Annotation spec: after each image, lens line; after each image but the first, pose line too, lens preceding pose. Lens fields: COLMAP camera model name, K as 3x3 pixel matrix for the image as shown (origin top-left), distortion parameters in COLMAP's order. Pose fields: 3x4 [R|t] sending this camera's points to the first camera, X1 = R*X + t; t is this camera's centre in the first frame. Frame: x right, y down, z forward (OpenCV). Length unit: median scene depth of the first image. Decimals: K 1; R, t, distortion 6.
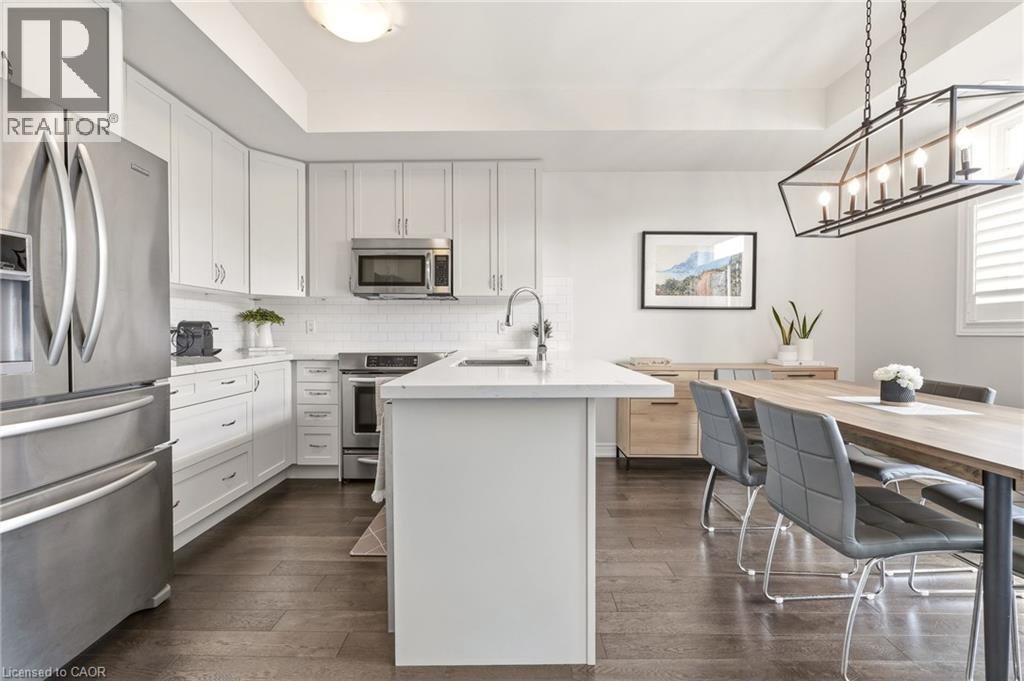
lens RADIAL K [[460.7, 0, 509.2], [0, 460.7, 337.6], [0, 0, 1]] dist [-0.014530, 0.006321]
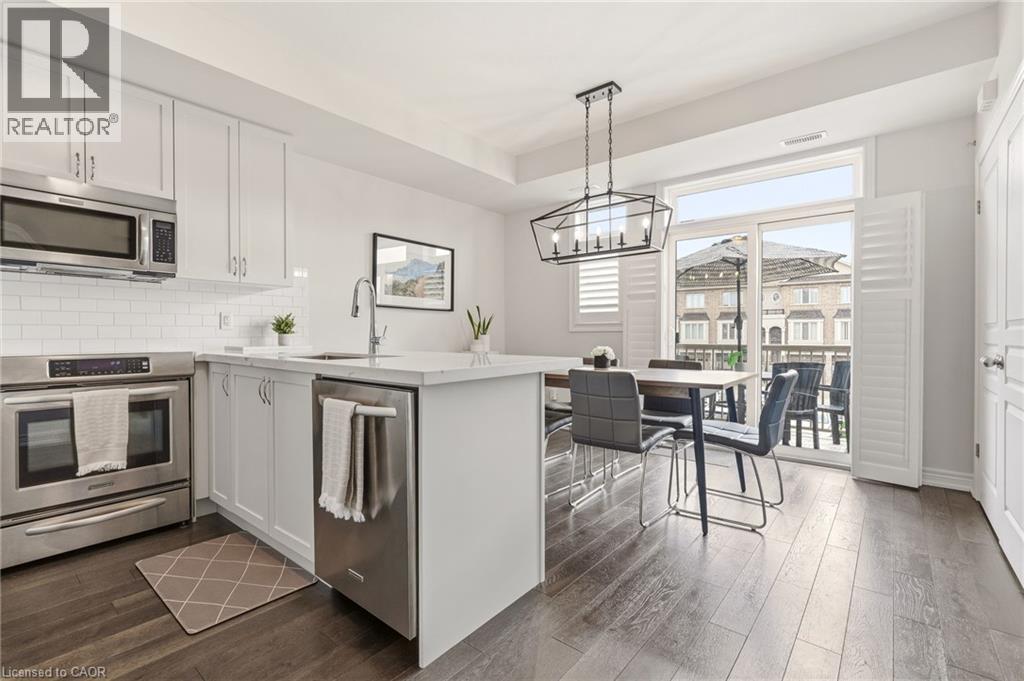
lens RADIAL K [[460.7, 0, 509.2], [0, 460.7, 337.6], [0, 0, 1]] dist [-0.014530, 0.006321]
pose [[0.632567, -0.004711, 0.774491, -0.365503], [0.010380, 0.999943, -0.002396, 0.015573], [-0.774436, 0.009555, 0.632580, 0.109081]]
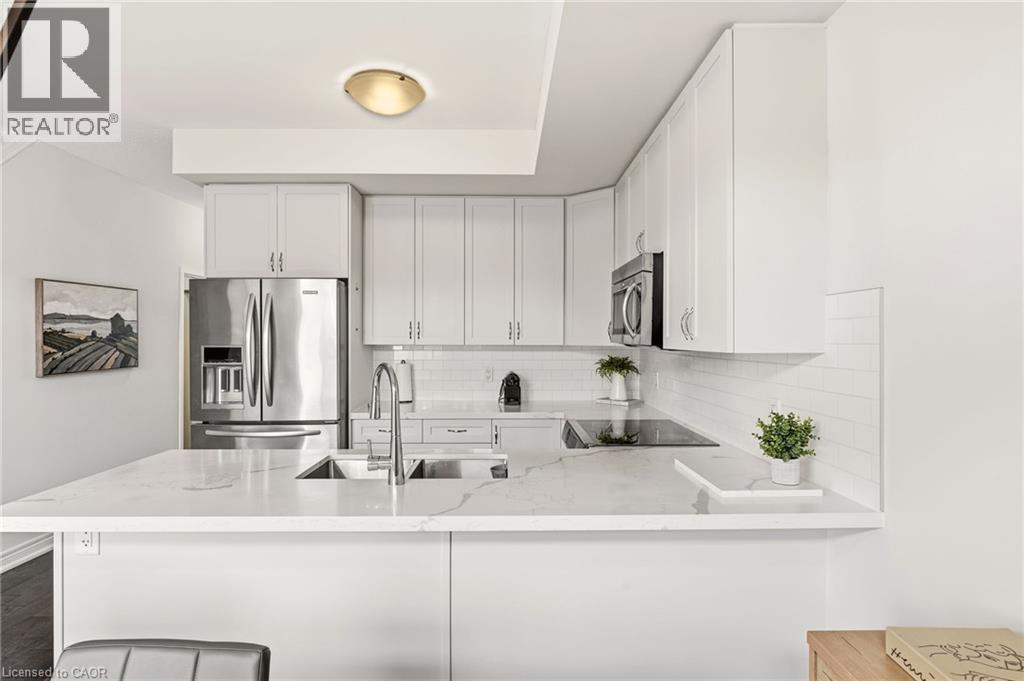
lens RADIAL K [[460.7, 0, 509.2], [0, 460.7, 337.6], [0, 0, 1]] dist [-0.014530, 0.006321]
pose [[-0.013492, 0.004445, -0.999899, 0.402126], [-0.017751, 0.999831, 0.004684, -0.107535], [0.999751, 0.017813, -0.013411, 0.843649]]
